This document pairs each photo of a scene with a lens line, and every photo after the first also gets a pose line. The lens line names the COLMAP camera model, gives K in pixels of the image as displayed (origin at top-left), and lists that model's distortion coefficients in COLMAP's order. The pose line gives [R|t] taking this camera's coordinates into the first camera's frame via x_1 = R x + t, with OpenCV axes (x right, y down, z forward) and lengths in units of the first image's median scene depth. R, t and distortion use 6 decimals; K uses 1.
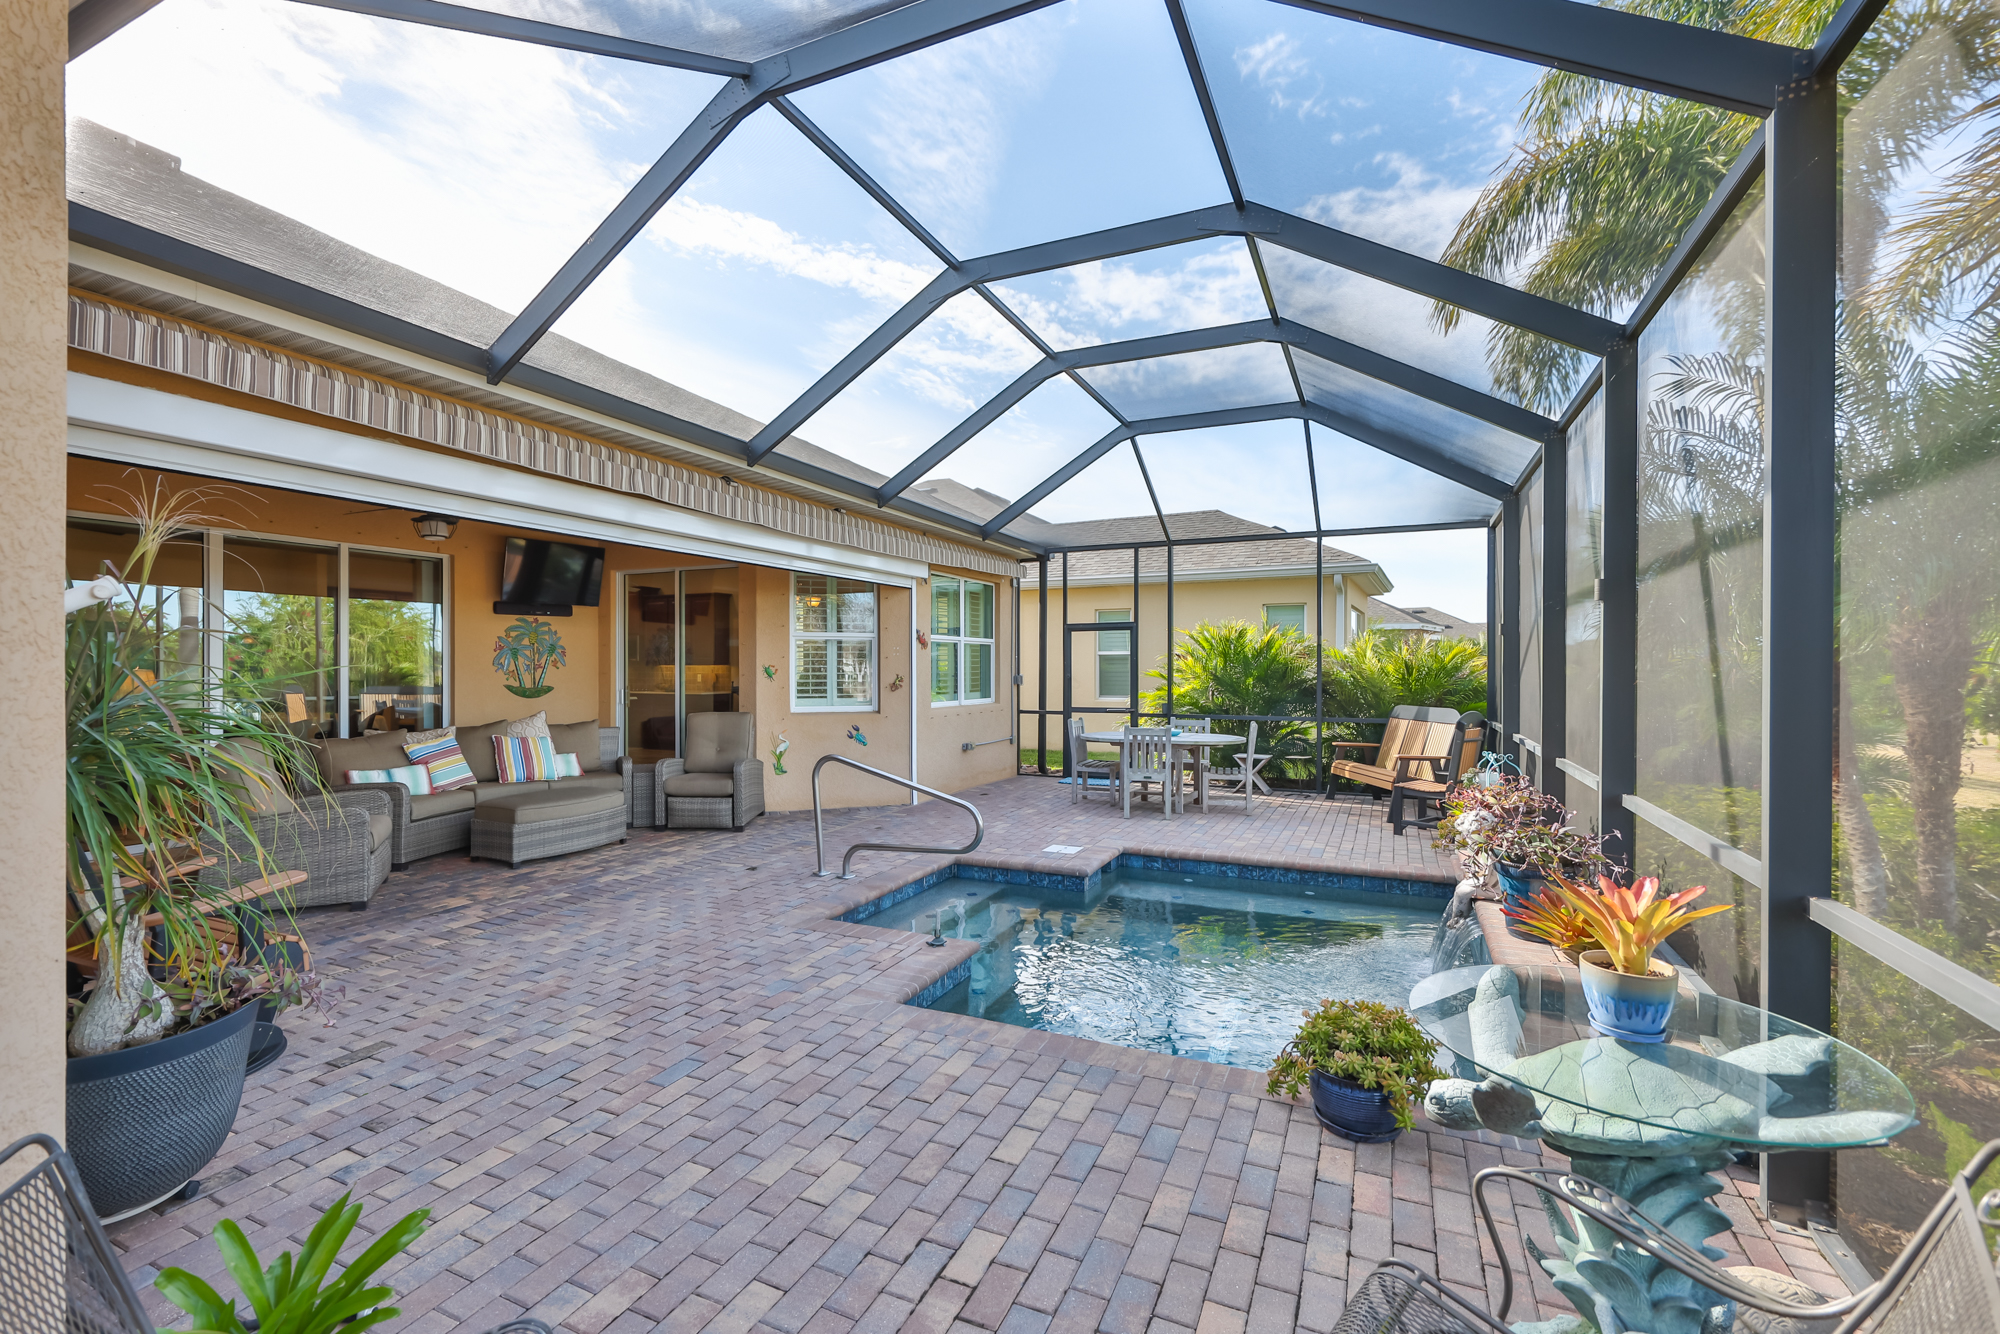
lens RADIAL K [[842.8, 0, 994.3], [0, 842.8, 664.8], [0, 0, 1]] dist [-0.000369, 0.000115]
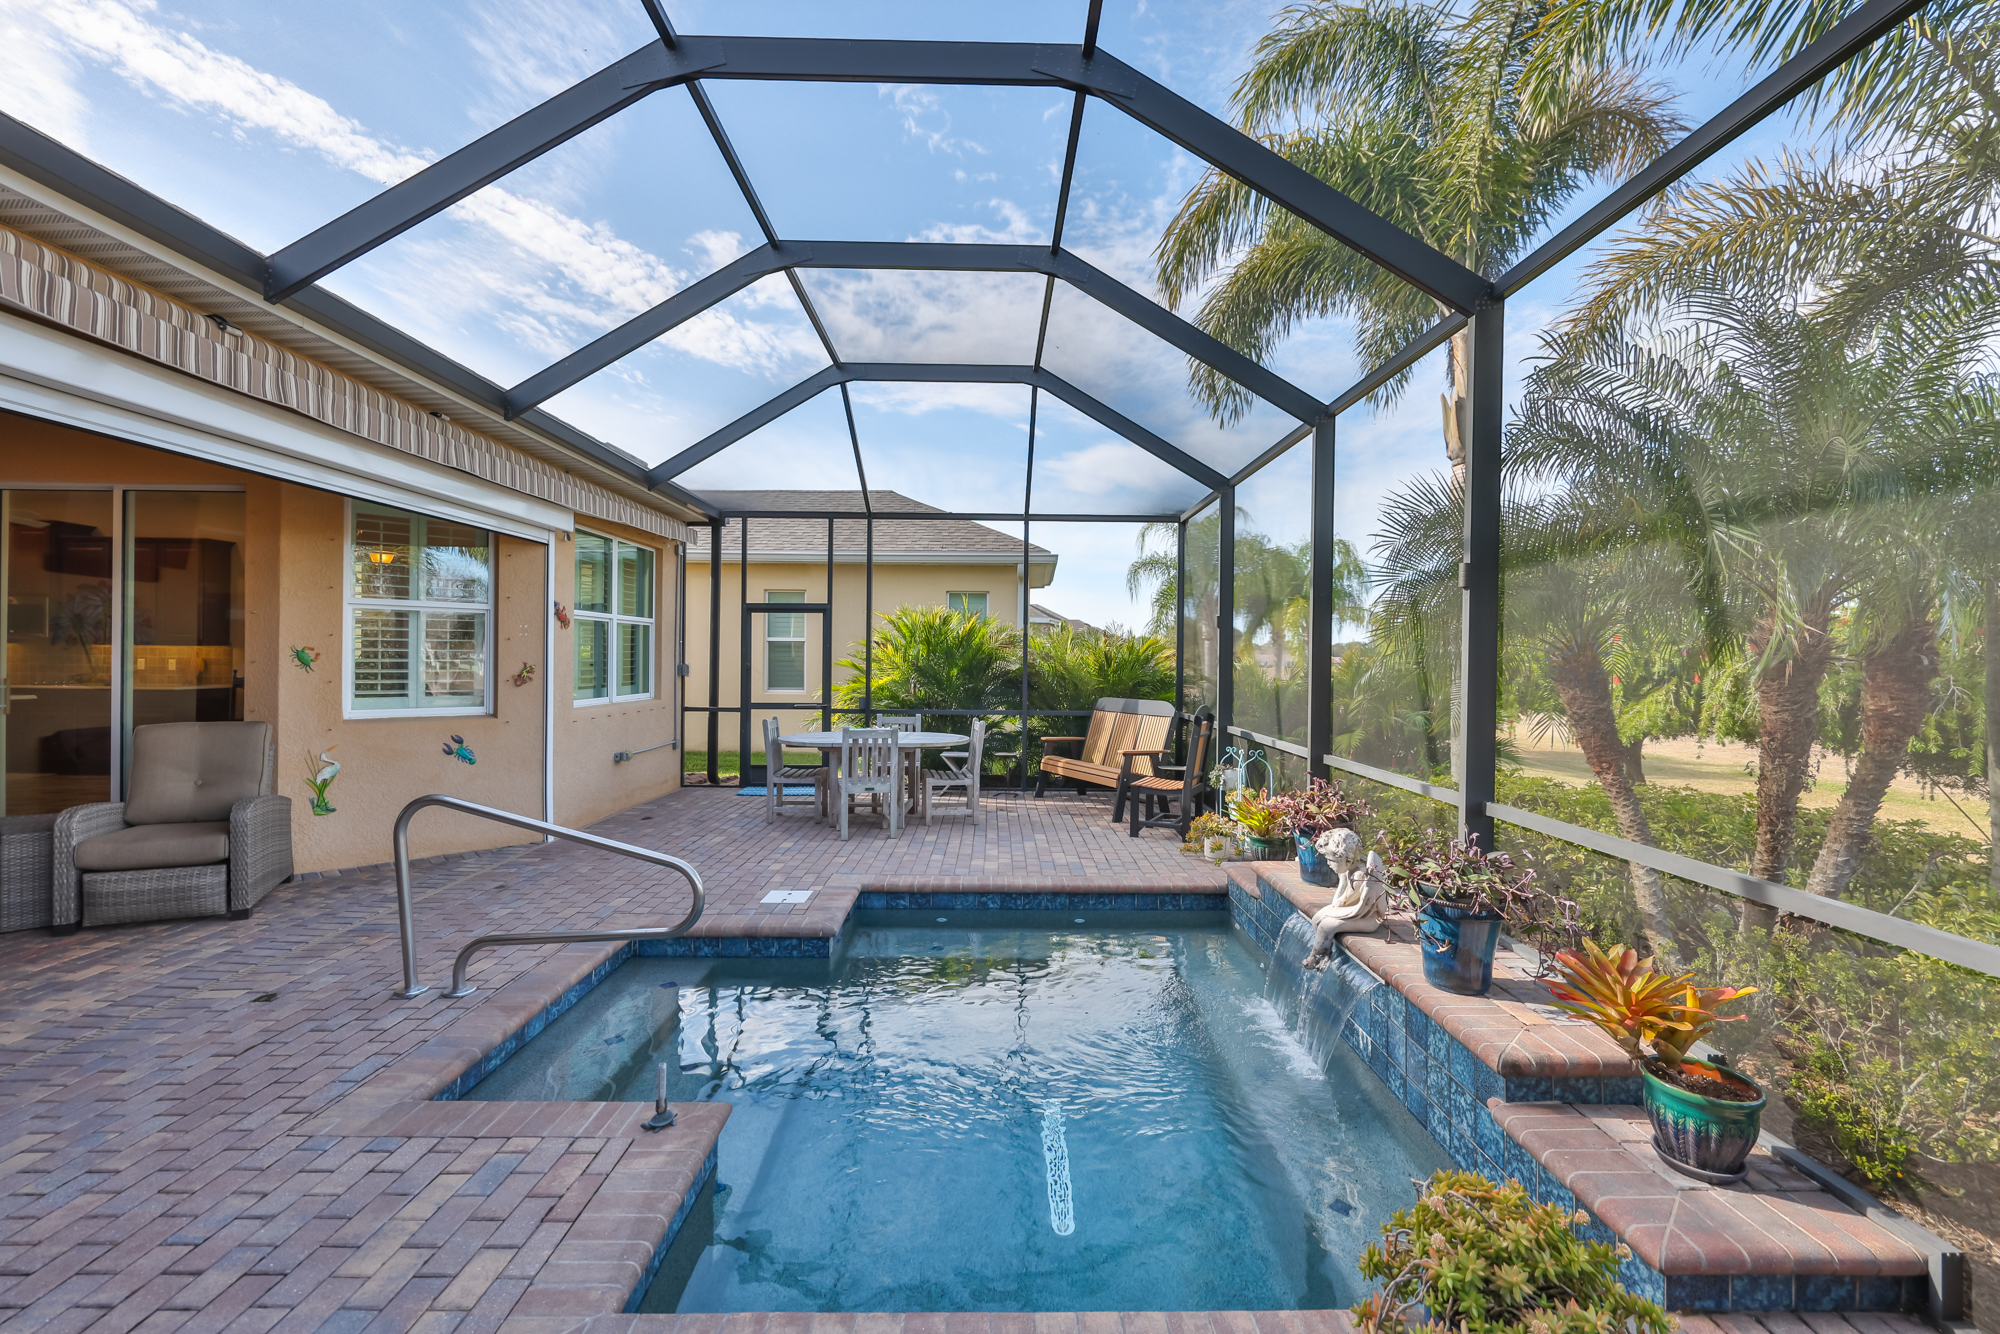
lens RADIAL K [[849.6, 0, 997.6], [0, 849.6, 656.7], [0, 0, 1]] dist [-0.005609, 0.000406]
pose [[0.909289, 0.010167, 0.416041, -0.050336], [-0.011730, 0.999930, 0.001200, 0.000913], [-0.416000, -0.005971, 0.909345, 0.178150]]
